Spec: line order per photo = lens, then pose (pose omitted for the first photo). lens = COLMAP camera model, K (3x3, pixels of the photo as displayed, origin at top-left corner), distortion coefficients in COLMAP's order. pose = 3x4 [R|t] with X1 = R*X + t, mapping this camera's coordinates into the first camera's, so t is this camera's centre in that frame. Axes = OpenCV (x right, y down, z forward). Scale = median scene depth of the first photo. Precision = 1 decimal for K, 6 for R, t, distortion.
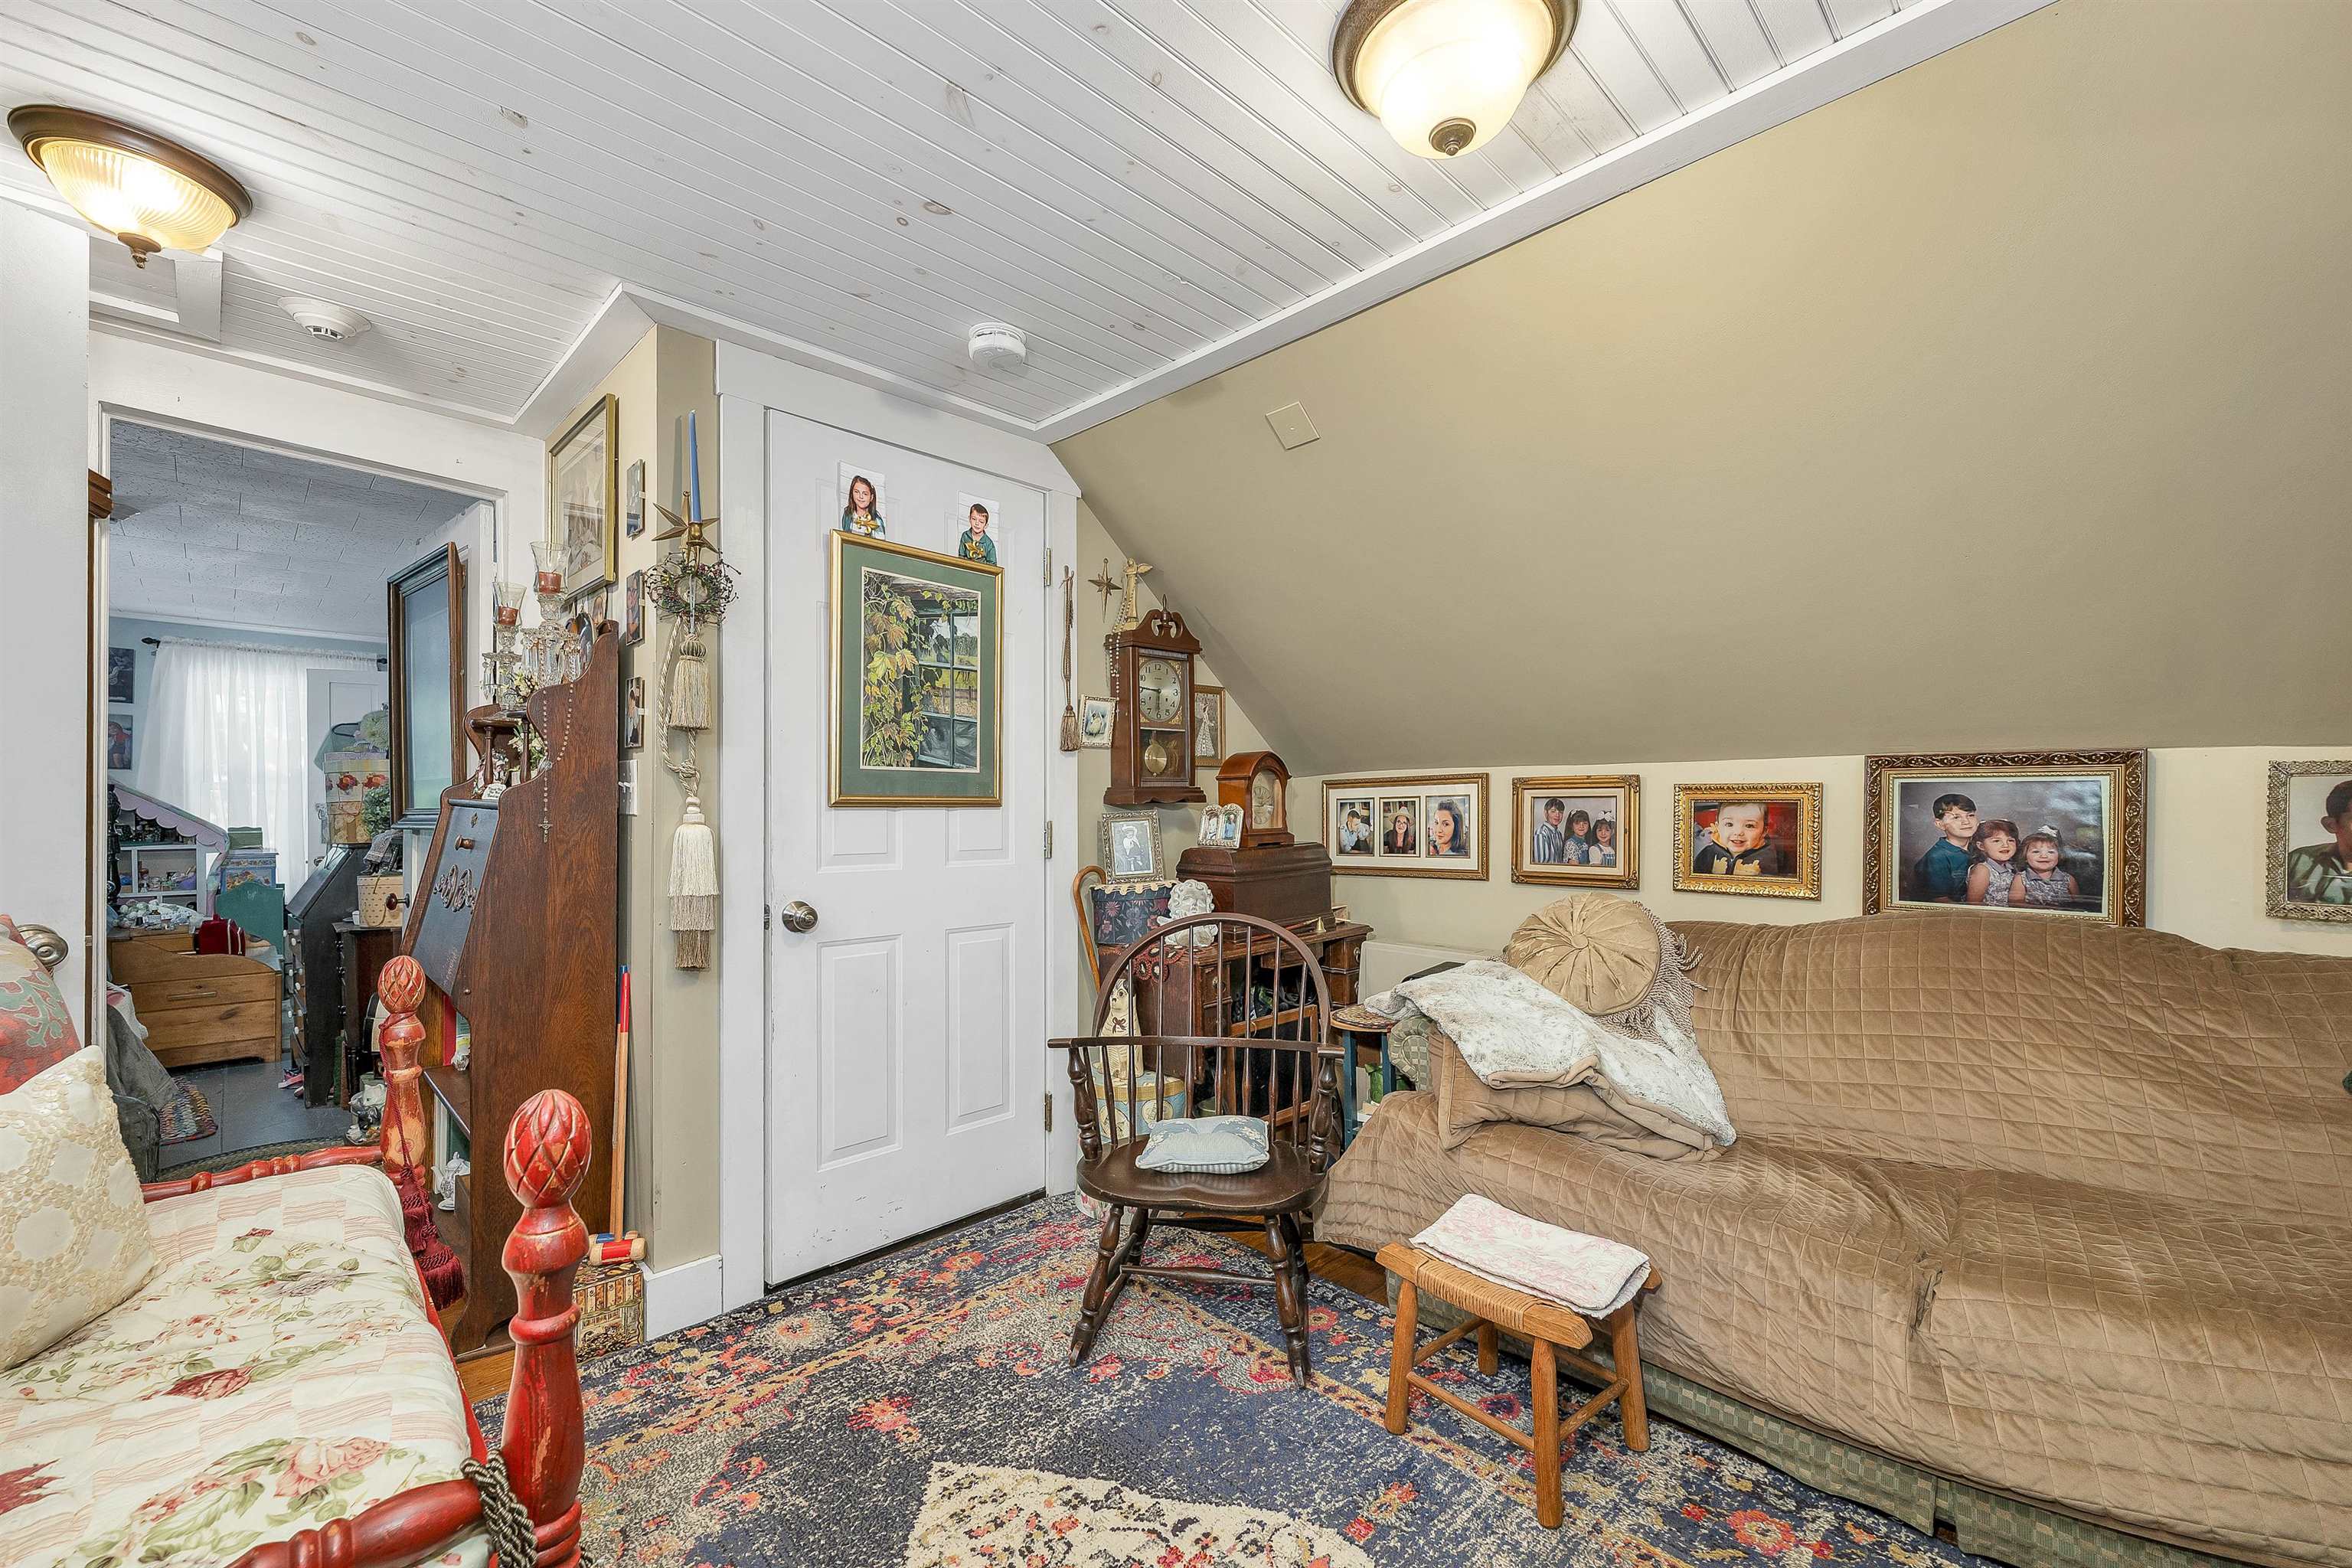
lens RADIAL K [[986.9, 0, 1179.8], [0, 986.9, 817.0], [0, 0, 1]] dist [0.002084, 0.000374]
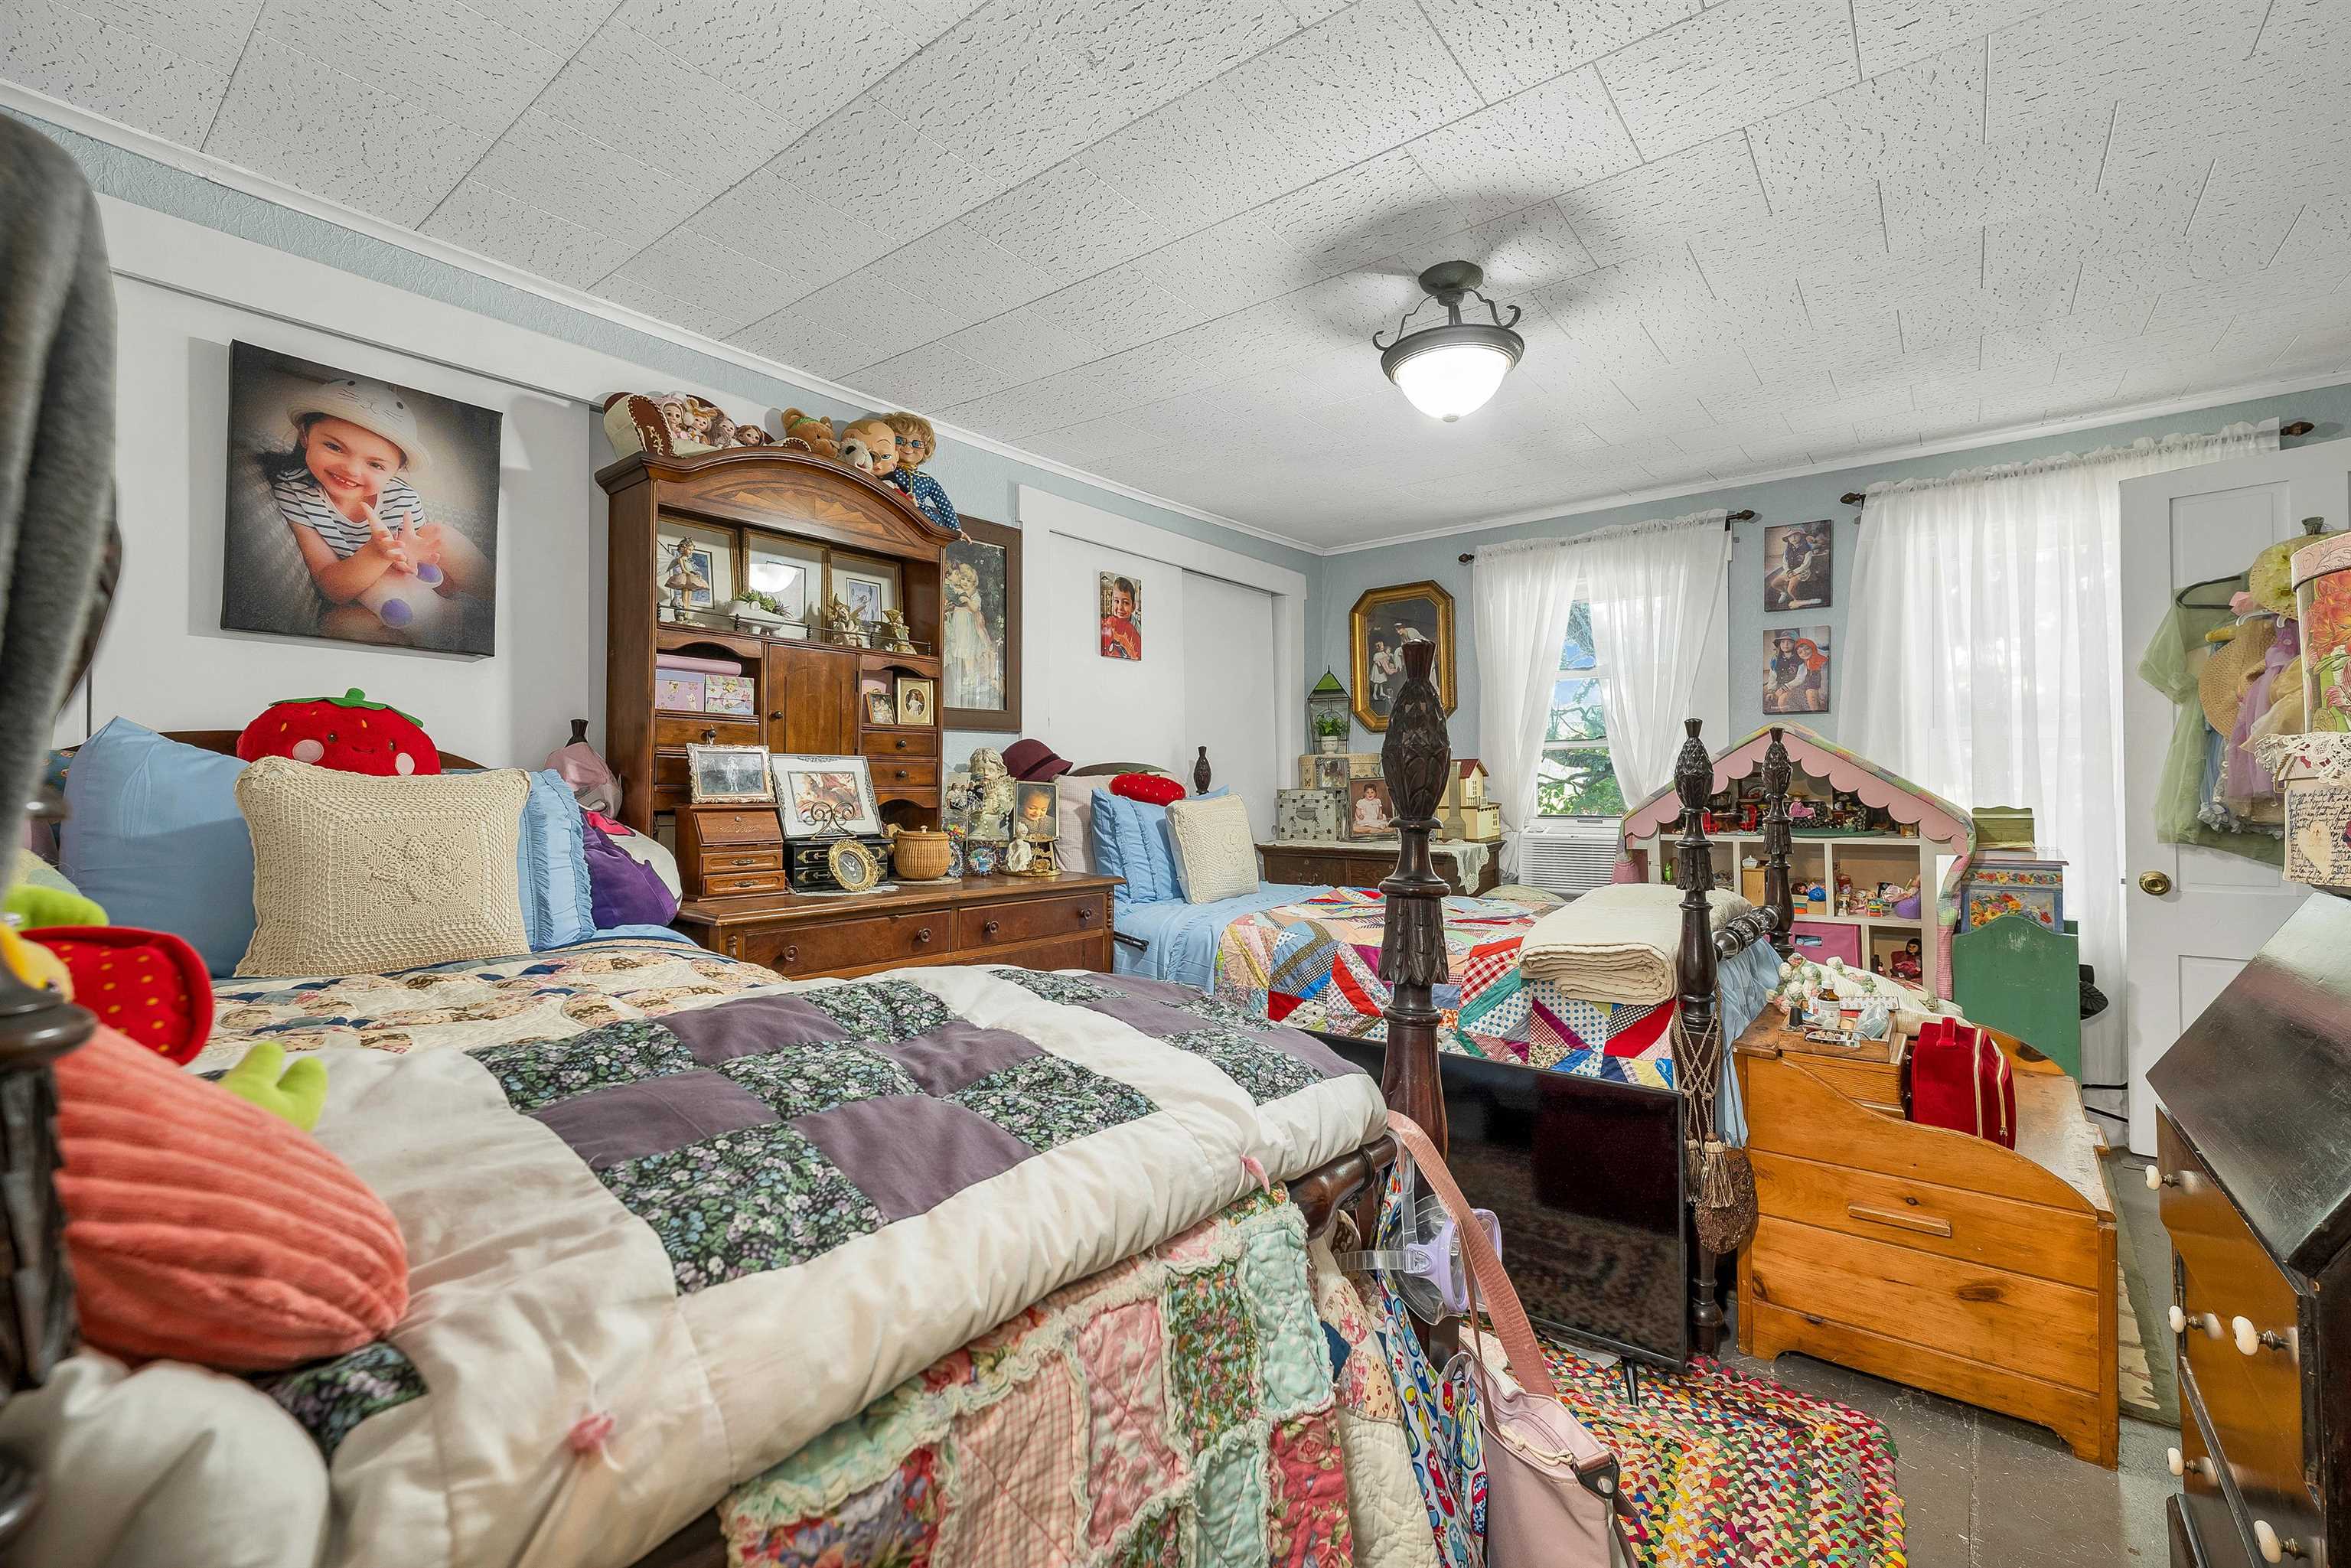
lens RADIAL K [[986.5, 0, 1192.2], [0, 986.5, 778.8], [0, 0, 1]] dist [0.002084, 0.000374]
pose [[0.138267, -0.013638, -0.990301, -0.499187], [-0.003307, 0.999893, -0.014232, 0.003894], [0.990389, 0.005242, 0.138207, 0.516576]]
